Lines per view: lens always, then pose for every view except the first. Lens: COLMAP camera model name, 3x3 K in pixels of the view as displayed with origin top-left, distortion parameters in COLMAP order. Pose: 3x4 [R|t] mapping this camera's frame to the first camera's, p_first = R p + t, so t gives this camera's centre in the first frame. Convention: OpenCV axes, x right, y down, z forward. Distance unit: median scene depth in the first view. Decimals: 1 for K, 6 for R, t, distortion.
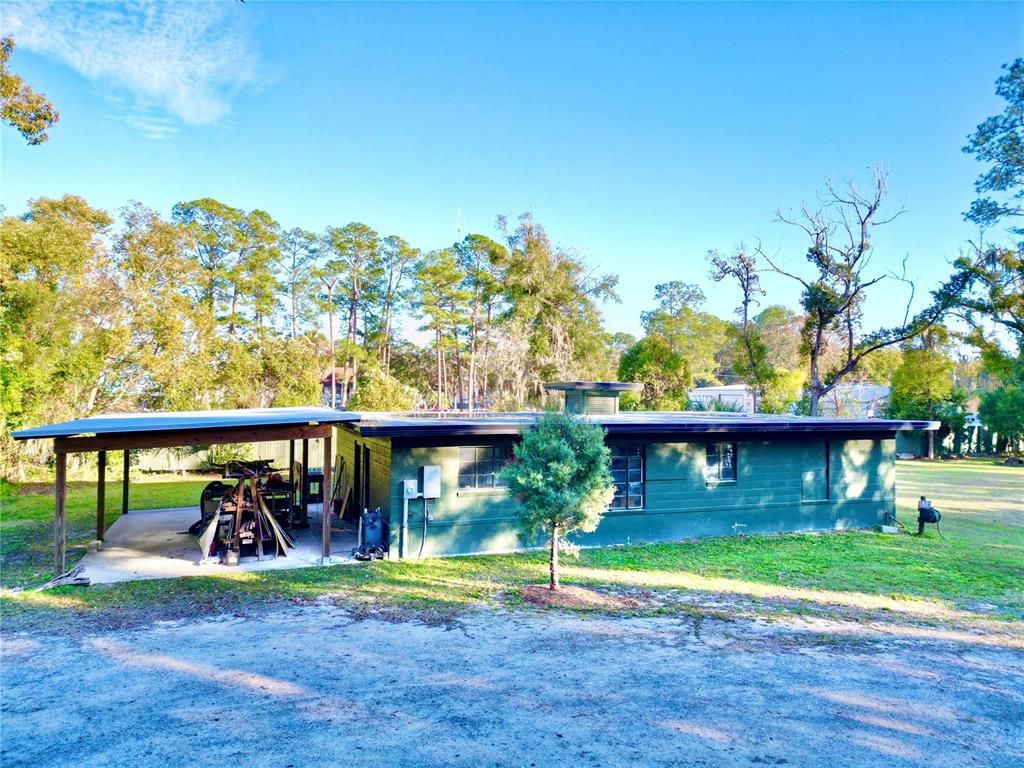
lens RADIAL K [[718.0, 0, 512.0], [0, 718.0, 384.0], [0, 0, 1]] dist [0.066555, -0.052590]
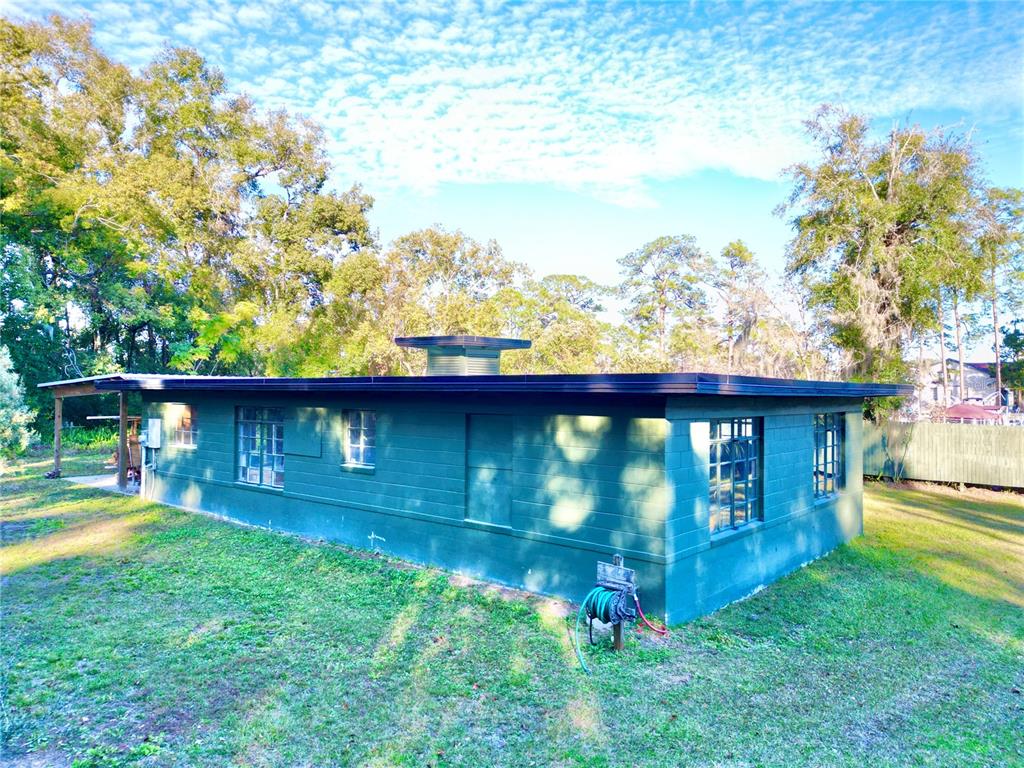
lens RADIAL K [[718.0, 0, 512.0], [0, 718.0, 384.0], [0, 0, 1]] dist [0.066555, -0.052590]
pose [[0.498763, -0.017011, -0.866572, 0.887501], [0.007878, 0.999855, -0.015093, 0.067701], [0.866703, 0.000701, 0.498825, 0.748772]]
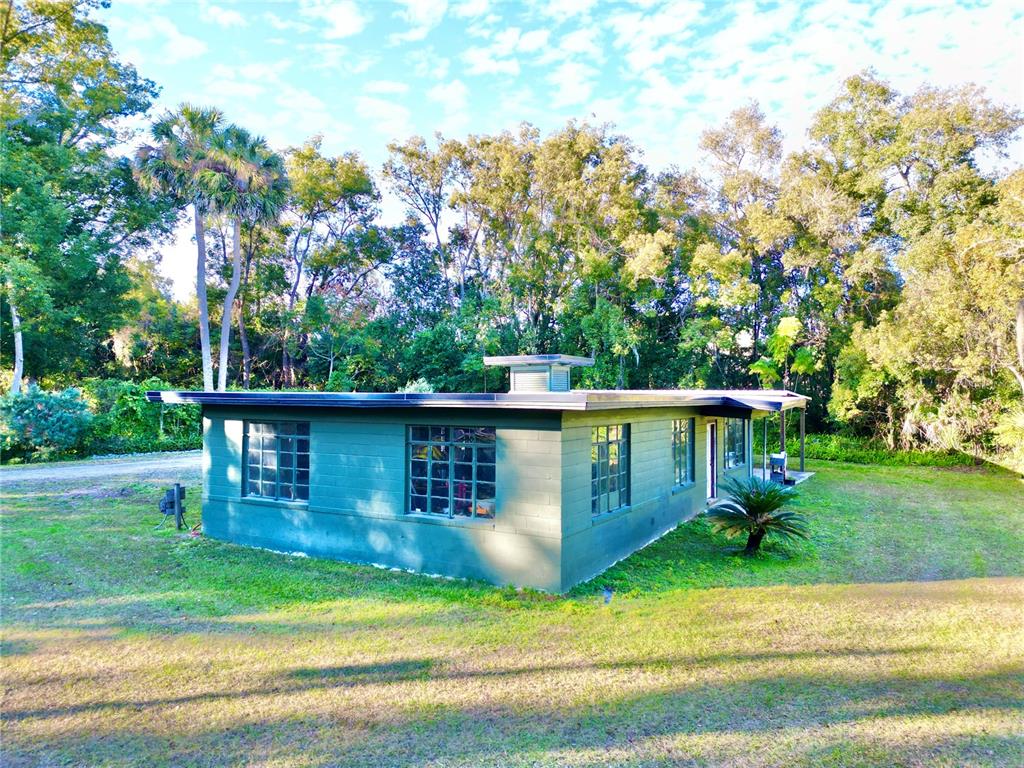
lens RADIAL K [[715.9, 0, 512.0], [0, 715.9, 384.0], [0, 0, 1]] dist [0.120391, -0.153929]
pose [[-0.768570, -0.024187, -0.639308, 0.804635], [-0.006772, 0.999537, -0.029675, 0.068212], [0.639730, -0.018478, -0.768378, 1.859144]]
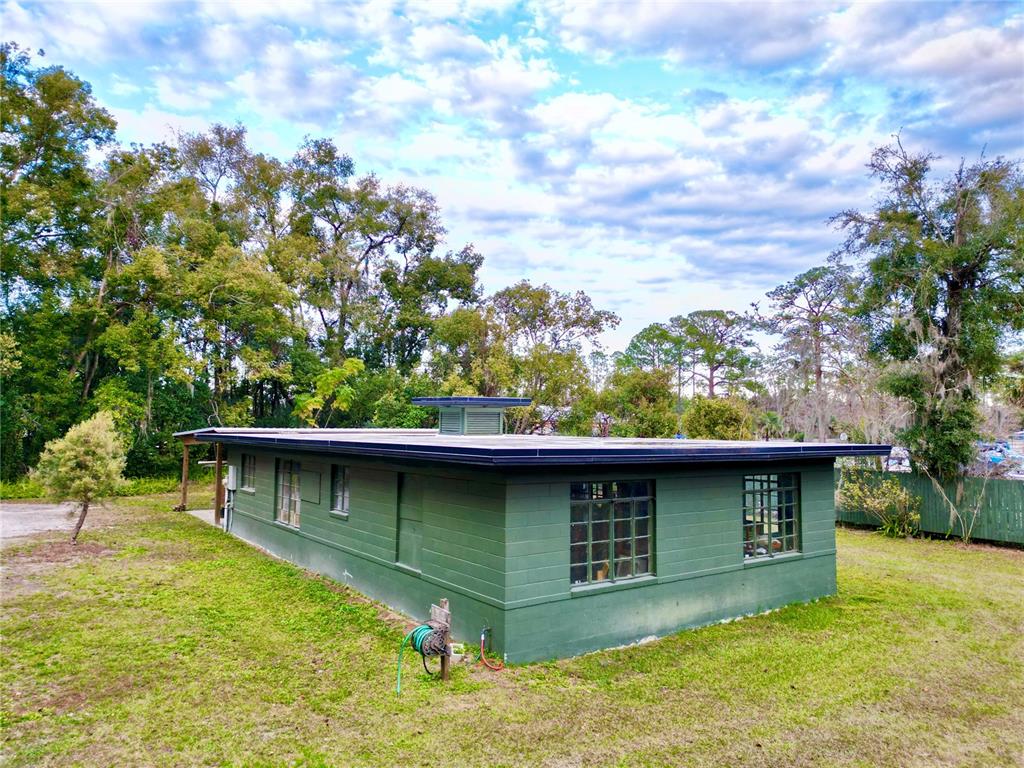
lens RADIAL K [[718.0, 0, 512.0], [0, 718.0, 384.0], [0, 0, 1]] dist [0.066555, -0.052590]
pose [[0.279533, -0.064040, -0.957998, 1.055276], [0.005071, 0.997858, -0.065225, 0.044585], [0.960123, 0.013374, 0.279259, 0.908015]]
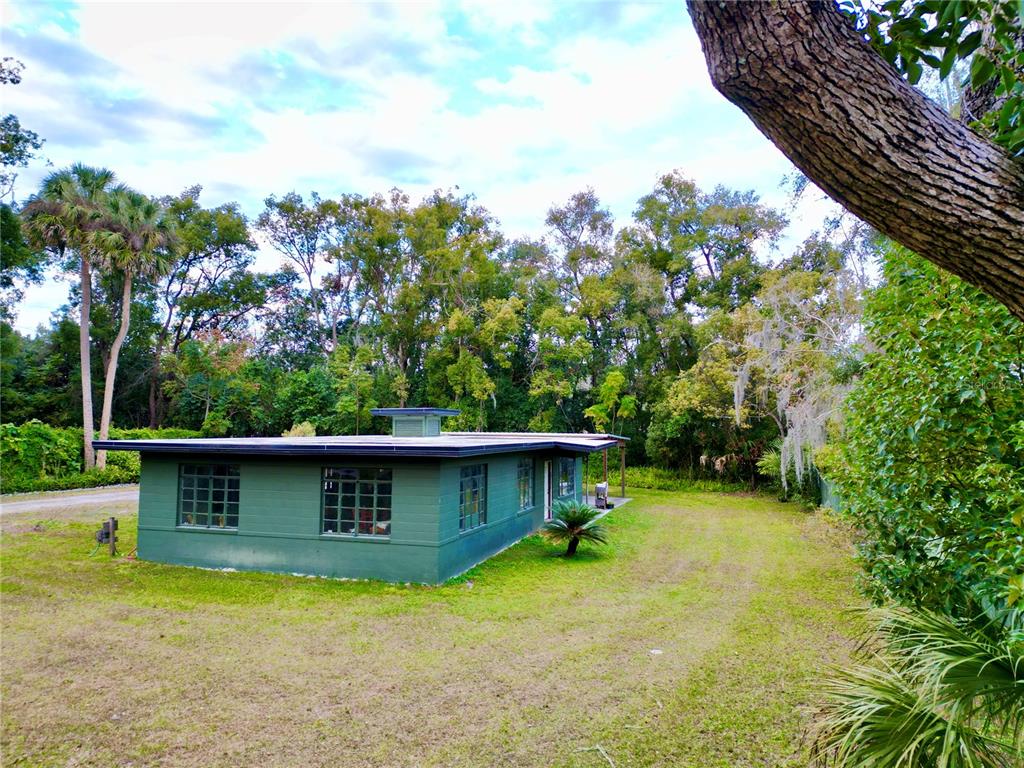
lens RADIAL K [[718.0, 0, 512.0], [0, 718.0, 384.0], [0, 0, 1]] dist [0.066555, -0.052590]
pose [[-0.630376, -0.061660, -0.773837, 0.998302], [-0.005092, 0.997147, -0.075306, 0.050606], [0.776274, -0.043531, -0.628891, 2.030316]]
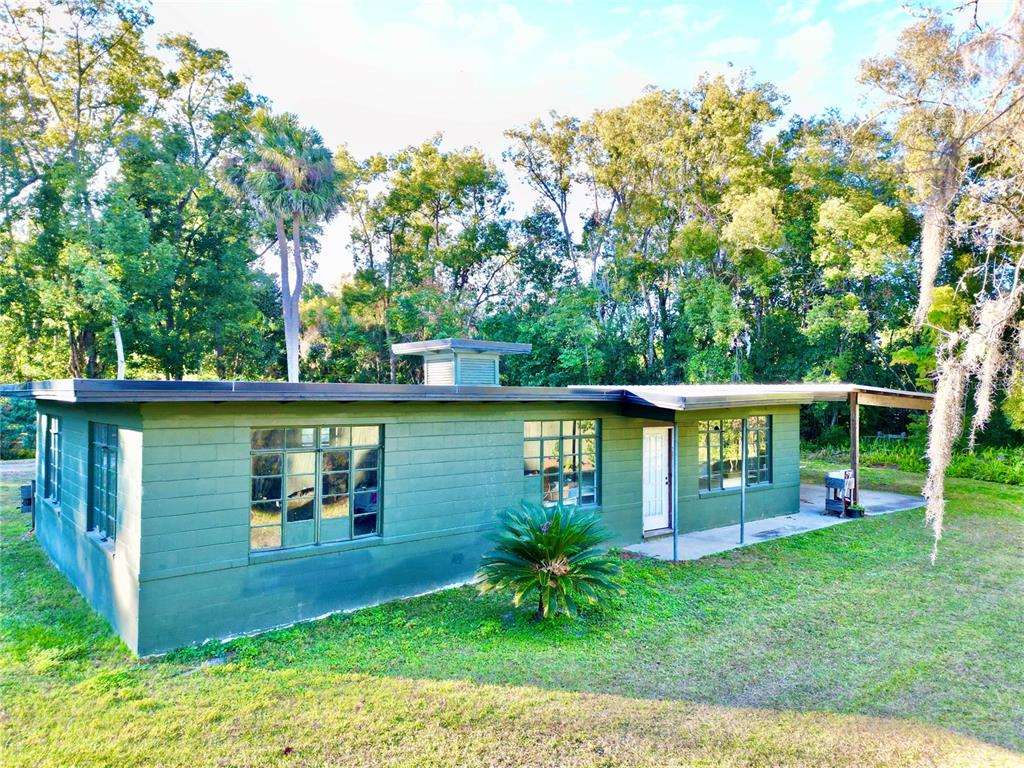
lens RADIAL K [[718.0, 0, 512.0], [0, 718.0, 384.0], [0, 0, 1]] dist [0.066555, -0.052590]
pose [[-0.942611, -0.021963, -0.333170, 0.345573], [-0.013086, 0.999498, -0.028866, 0.070439], [0.333637, -0.022849, -0.942425, 1.903719]]
